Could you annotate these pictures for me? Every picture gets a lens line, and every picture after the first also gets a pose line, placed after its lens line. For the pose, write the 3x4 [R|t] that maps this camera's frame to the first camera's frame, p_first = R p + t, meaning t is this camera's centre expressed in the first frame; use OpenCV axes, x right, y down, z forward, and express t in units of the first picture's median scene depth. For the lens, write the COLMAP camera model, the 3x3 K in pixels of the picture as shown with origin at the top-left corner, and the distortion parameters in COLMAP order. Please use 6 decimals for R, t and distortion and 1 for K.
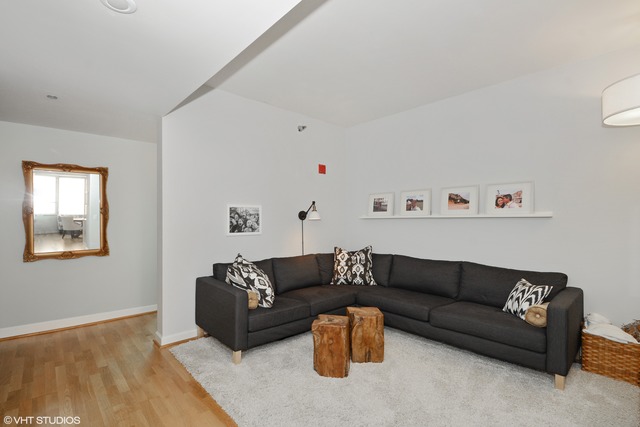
lens RADIAL K [[300.5, 0, 321.3], [0, 300.5, 215.3], [0, 0, 1]] dist [-0.001499, -0.000136]
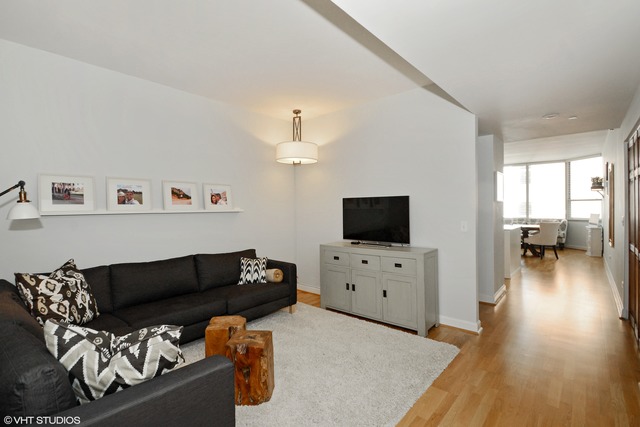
lens RADIAL K [[292.6, 0, 320.4], [0, 292.6, 213.1], [0, 0, 1]] dist [-0.000365, 0.000009]
pose [[-0.086881, -0.002306, 0.996216, -0.524959], [0.004304, 0.999987, 0.002690, 0.008016], [-0.996209, 0.004522, -0.086870, 0.596807]]
